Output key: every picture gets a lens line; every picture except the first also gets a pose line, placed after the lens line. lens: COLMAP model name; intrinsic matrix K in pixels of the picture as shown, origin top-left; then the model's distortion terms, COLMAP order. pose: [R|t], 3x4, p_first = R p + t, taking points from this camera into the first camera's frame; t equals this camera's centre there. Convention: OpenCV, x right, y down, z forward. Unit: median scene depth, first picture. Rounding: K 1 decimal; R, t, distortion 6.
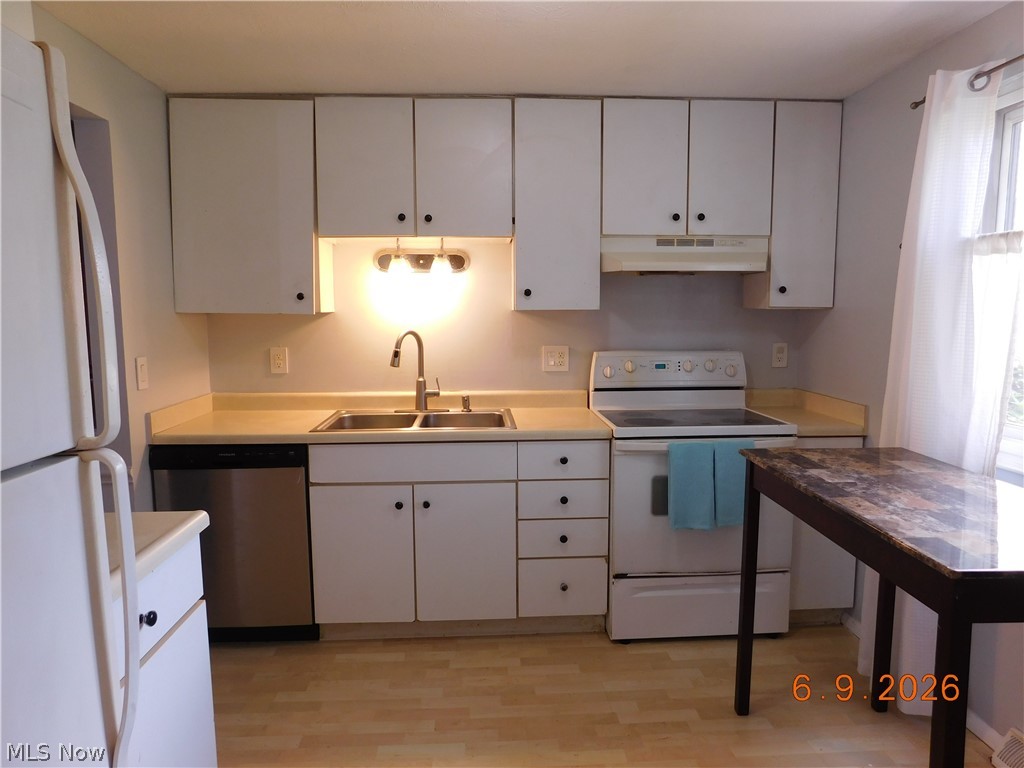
lens RADIAL K [[677.5, 0, 515.1], [0, 677.5, 388.8], [0, 0, 1]] dist [-0.070325, 0.055700]
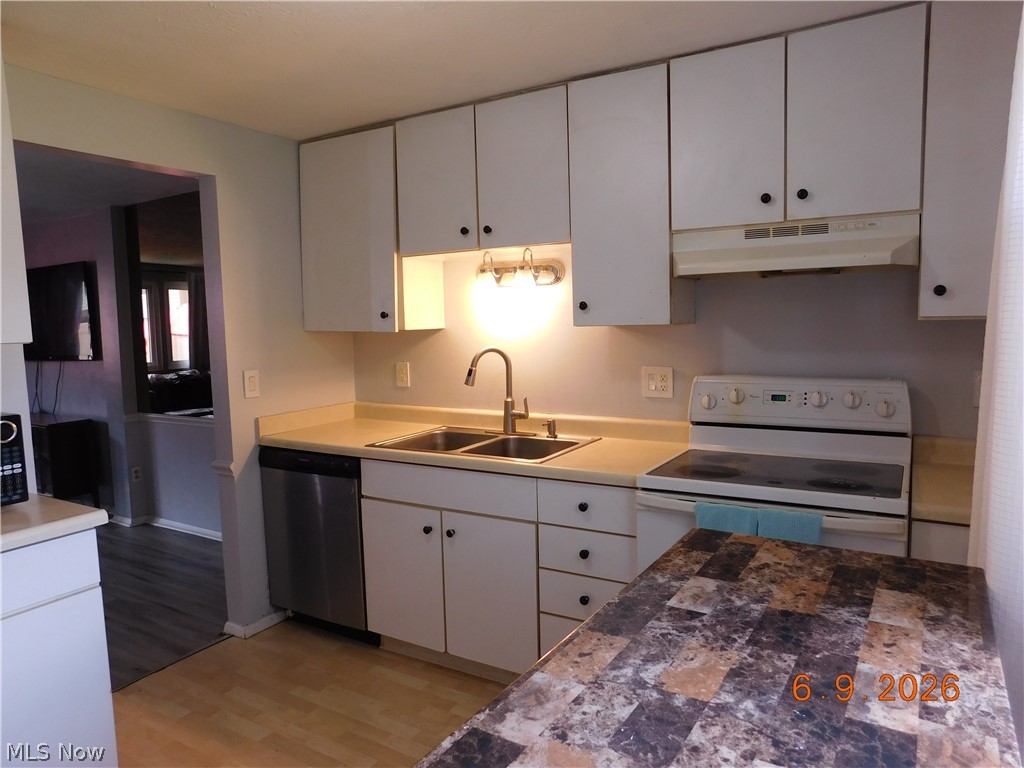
lens RADIAL K [[677.5, 0, 515.1], [0, 677.5, 388.8], [0, 0, 1]] dist [-0.070325, 0.055700]
pose [[0.830785, 0.041061, -0.555077, 0.422920], [-0.045893, 0.998933, 0.005207, -0.036856], [0.554698, 0.021148, 0.831783, 0.237133]]
